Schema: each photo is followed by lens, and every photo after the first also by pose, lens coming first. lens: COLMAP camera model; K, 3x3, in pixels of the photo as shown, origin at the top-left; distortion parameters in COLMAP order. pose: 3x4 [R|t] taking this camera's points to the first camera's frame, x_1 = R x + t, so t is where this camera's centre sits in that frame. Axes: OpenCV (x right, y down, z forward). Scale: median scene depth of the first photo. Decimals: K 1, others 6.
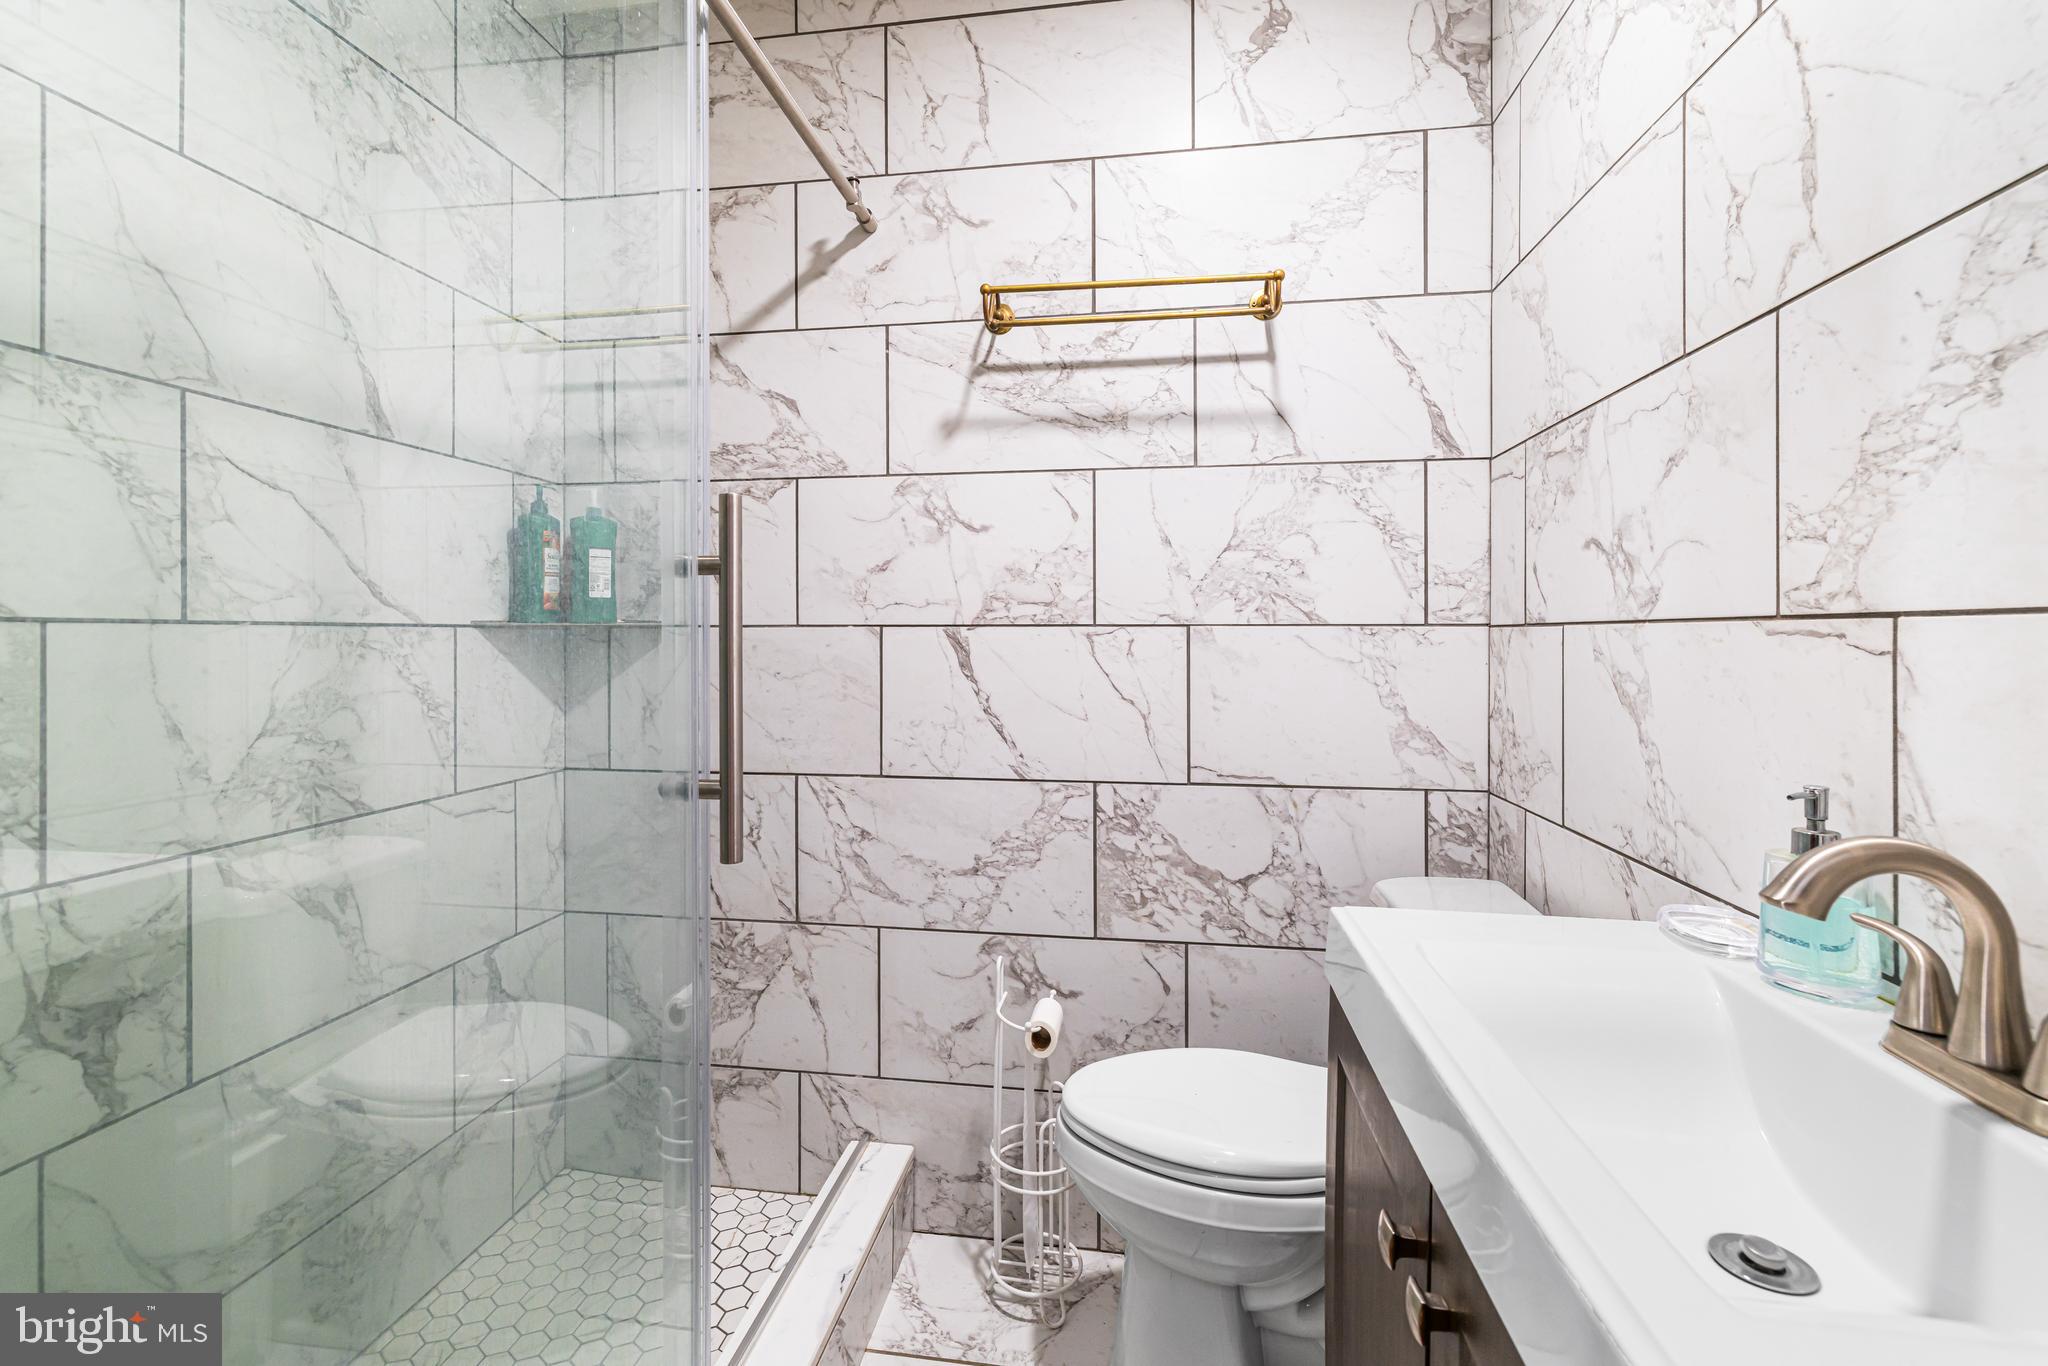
lens RADIAL K [[924.2, 0, 1021.4], [0, 924.2, 642.7], [0, 0, 1]] dist [0.003253, 0.000190]
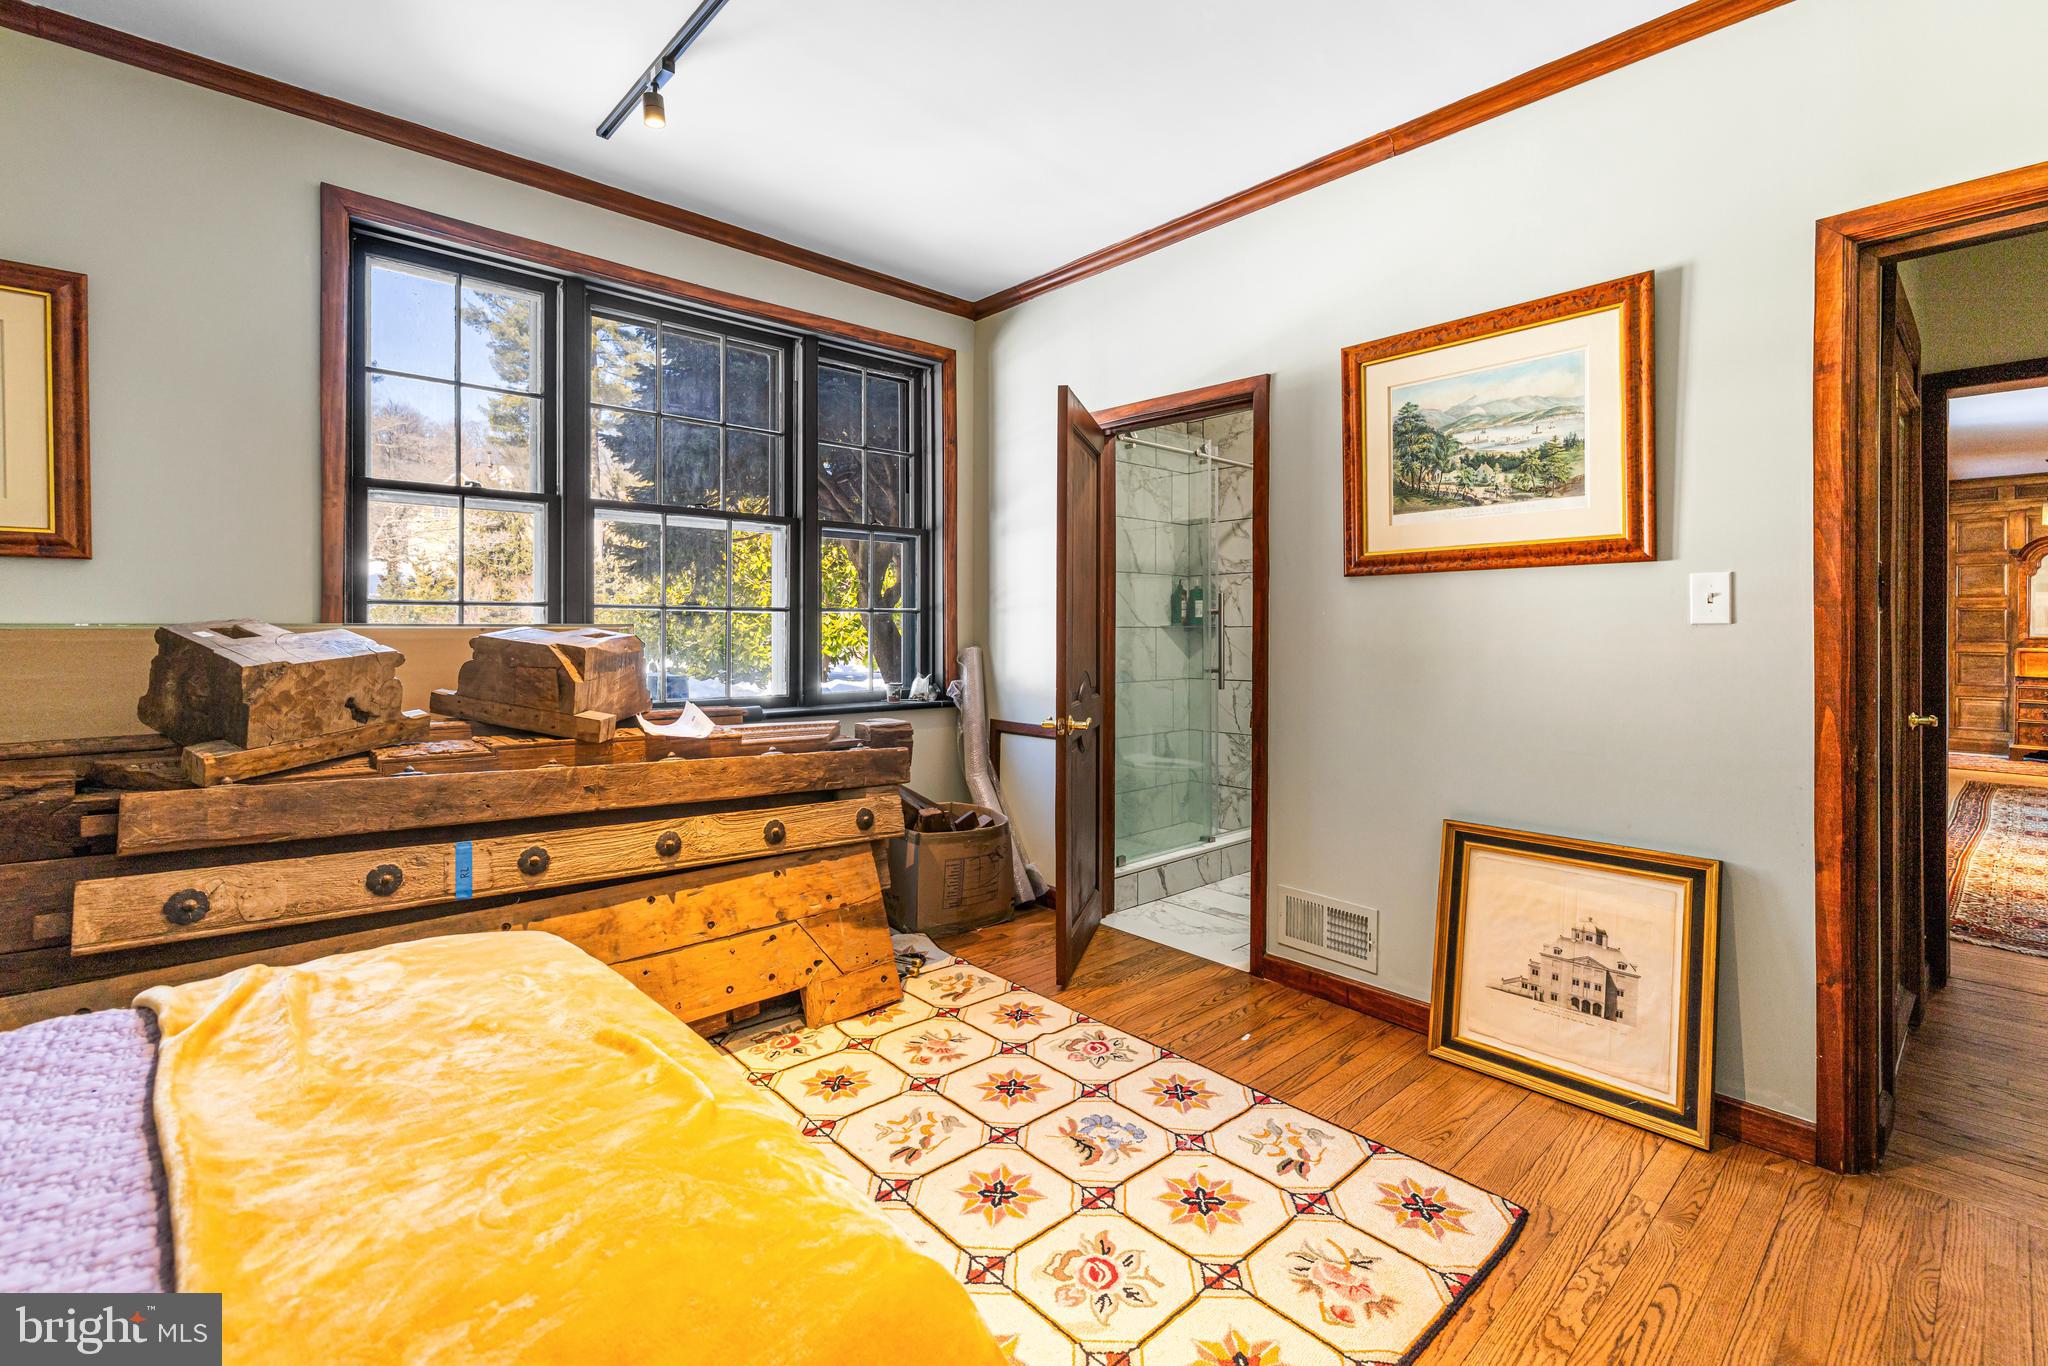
lens RADIAL K [[924.2, 0, 1021.4], [0, 924.2, 642.7], [0, 0, 1]] dist [0.003253, 0.000190]
pose [[0.778587, -0.001265, -0.627536, 0.915923], [0.002712, 0.999995, 0.001349, 0.024943], [0.627531, -0.002752, 0.778587, -1.580090]]
